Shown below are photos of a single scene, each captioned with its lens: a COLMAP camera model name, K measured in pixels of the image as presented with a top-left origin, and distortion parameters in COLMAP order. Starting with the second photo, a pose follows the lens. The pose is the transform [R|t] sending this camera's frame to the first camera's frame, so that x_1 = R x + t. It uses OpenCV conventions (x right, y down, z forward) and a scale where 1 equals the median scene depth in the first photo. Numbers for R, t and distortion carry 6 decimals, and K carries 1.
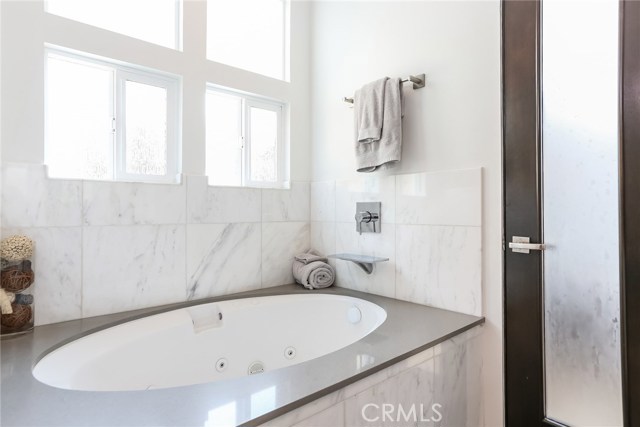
lens RADIAL K [[386.5, 0, 320.1], [0, 386.5, 201.8], [0, 0, 1]] dist [-0.001545, -0.000211]
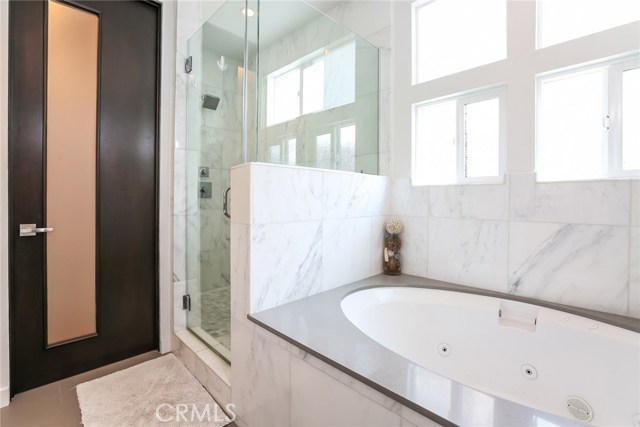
lens RADIAL K [[297.4, 0, 318.5], [0, 297.4, 199.6], [0, 0, 1]] dist [-0.005024, 0.000337]
pose [[0.026266, -0.008267, -0.999621, 0.453682], [0.012995, 0.999884, -0.007928, 0.000058], [0.999571, -0.012782, 0.026370, 0.468746]]
